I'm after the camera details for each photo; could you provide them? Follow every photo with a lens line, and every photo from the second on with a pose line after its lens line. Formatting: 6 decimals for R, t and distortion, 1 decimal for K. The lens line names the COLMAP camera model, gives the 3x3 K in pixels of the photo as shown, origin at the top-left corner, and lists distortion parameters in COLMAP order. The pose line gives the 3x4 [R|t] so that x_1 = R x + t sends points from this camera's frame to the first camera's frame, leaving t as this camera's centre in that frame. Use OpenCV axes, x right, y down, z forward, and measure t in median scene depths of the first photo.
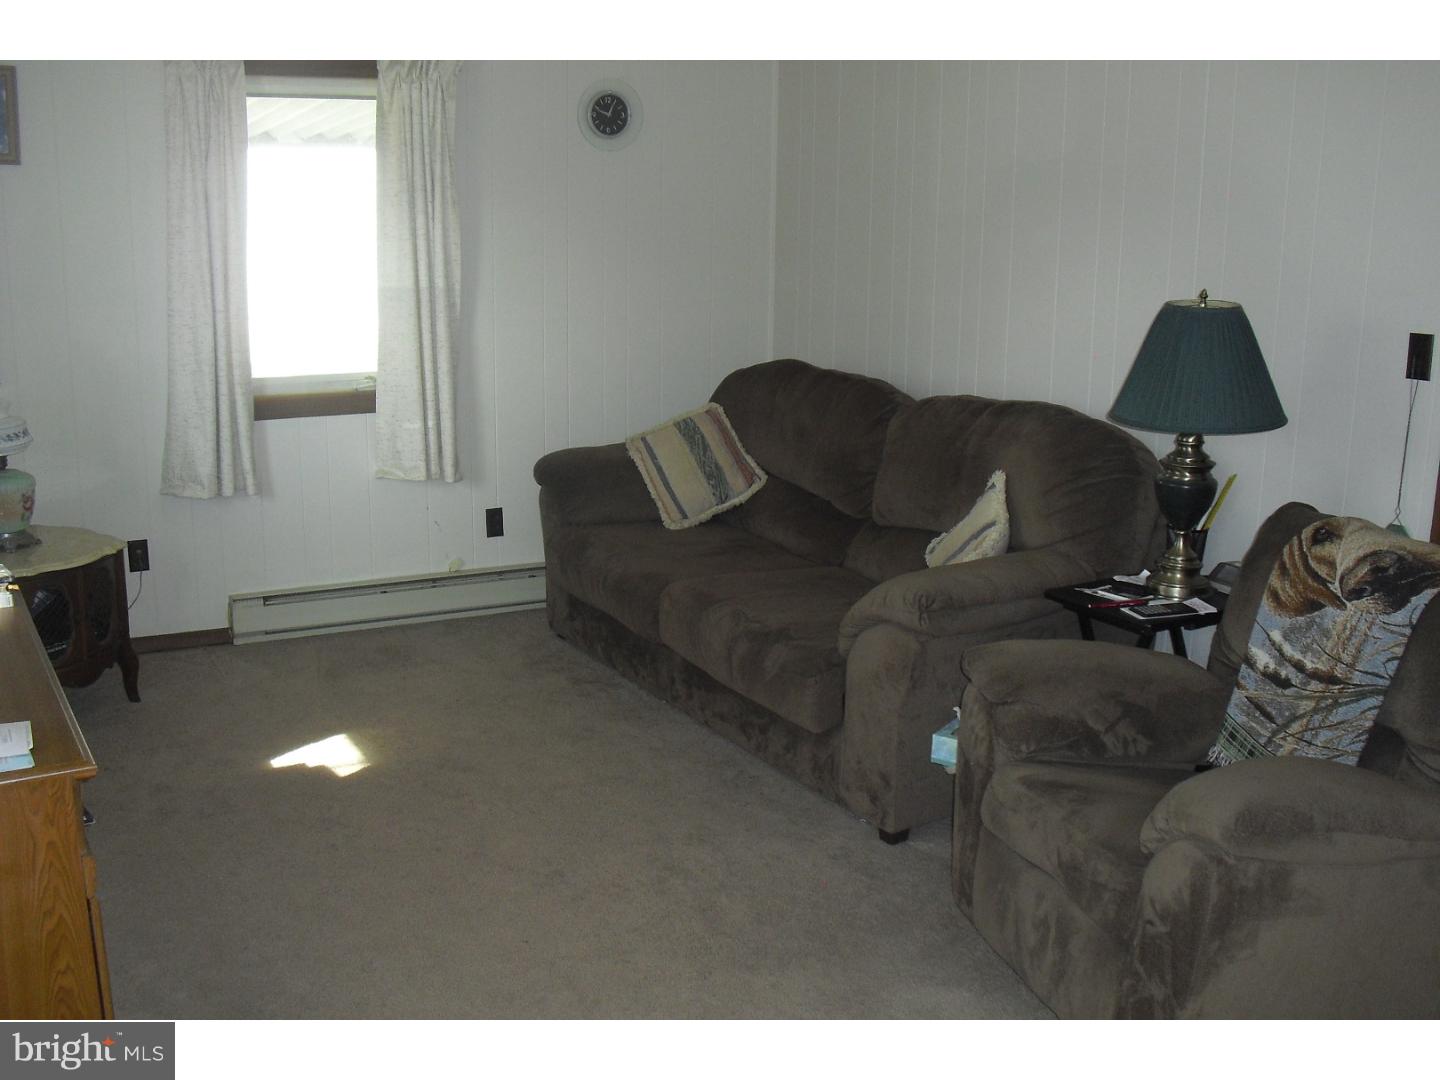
lens RADIAL K [[1512.8, 0, 720.0], [0, 1512.8, 540.0], [0, 0, 1]] dist [-0.173825, 0.023193]
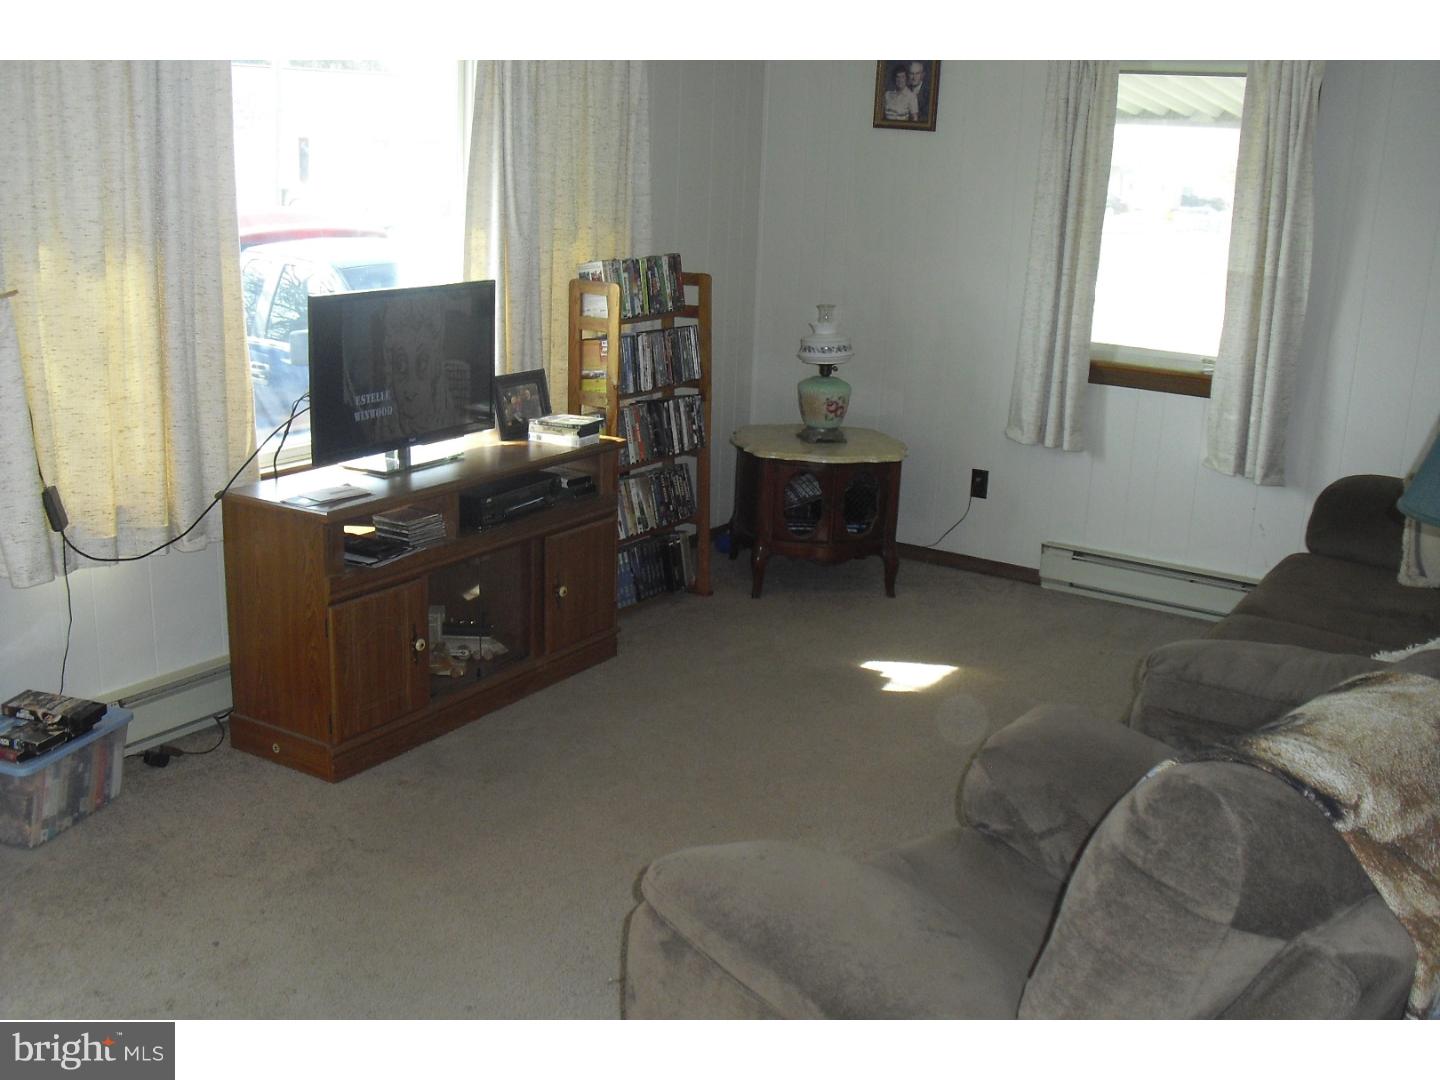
lens RADIAL K [[1512.8, 0, 720.0], [0, 1512.8, 540.0], [0, 0, 1]] dist [-0.173825, 0.023193]
pose [[0.443799, 0.221010, -0.868445, 0.505191], [-0.222858, 0.965884, 0.131921, -0.053623], [0.867973, 0.134994, 0.477912, 0.283144]]
